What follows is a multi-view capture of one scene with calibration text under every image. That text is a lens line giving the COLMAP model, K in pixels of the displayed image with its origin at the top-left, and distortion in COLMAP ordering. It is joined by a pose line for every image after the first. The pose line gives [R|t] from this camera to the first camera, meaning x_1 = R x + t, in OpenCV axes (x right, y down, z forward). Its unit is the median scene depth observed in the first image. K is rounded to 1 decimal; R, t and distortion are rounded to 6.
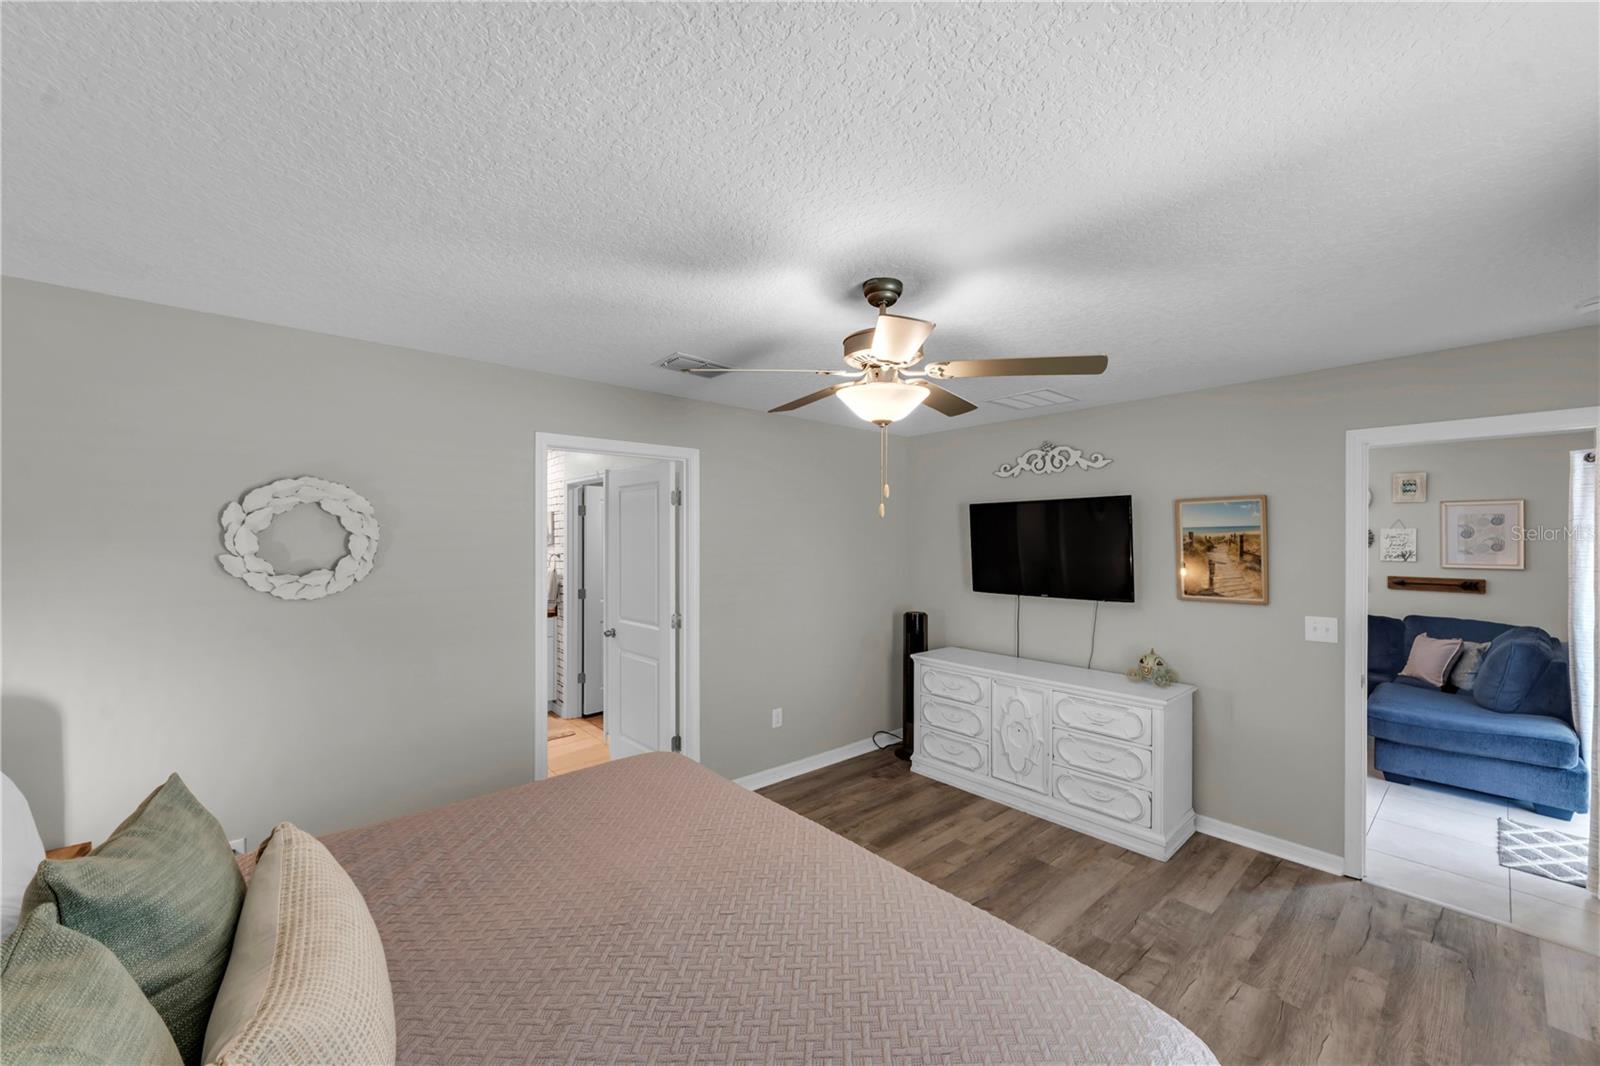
lens RADIAL K [[585.0, 0, 801.3], [0, 585.0, 541.4], [0, 0, 1]] dist [0.001406, 0.000603]
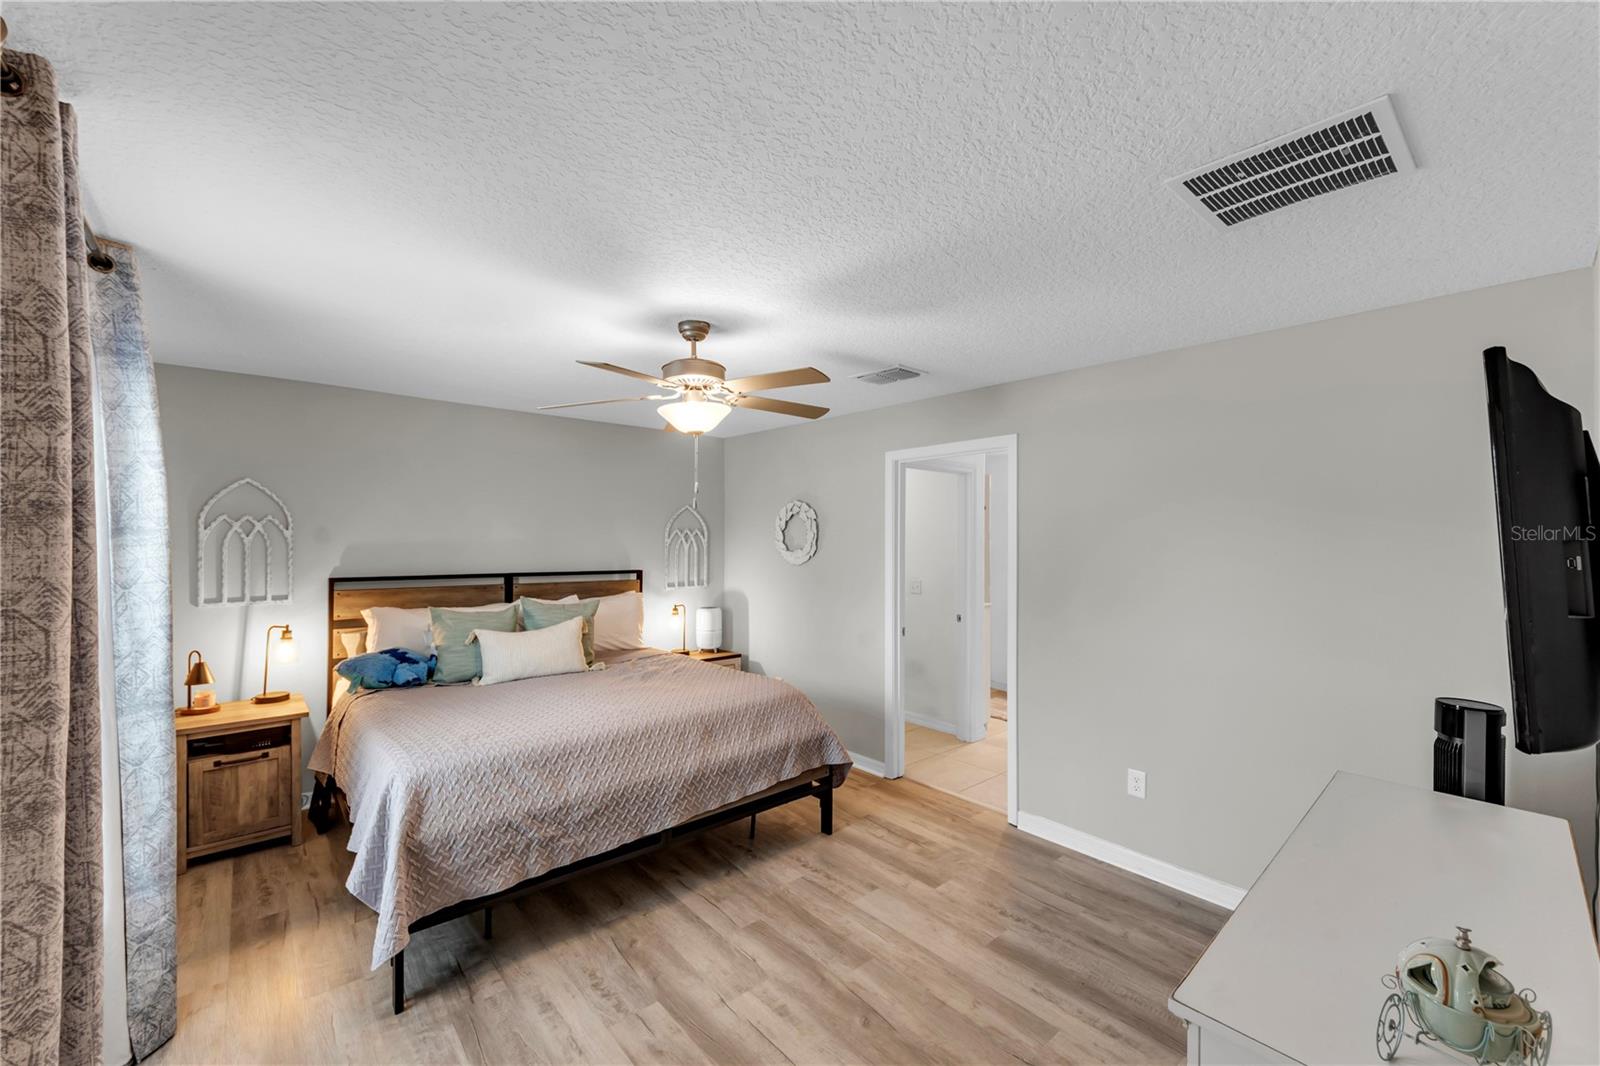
lens RADIAL K [[629.9, 0, 798.6], [0, 629.9, 537.5], [0, 0, 1]] dist [-0.001853, -0.001283]
pose [[0.025200, -0.000194, -0.999682, 0.847469], [-0.009416, 0.999956, -0.000432, 0.007205], [0.999638, 0.009423, 0.025197, 0.669662]]
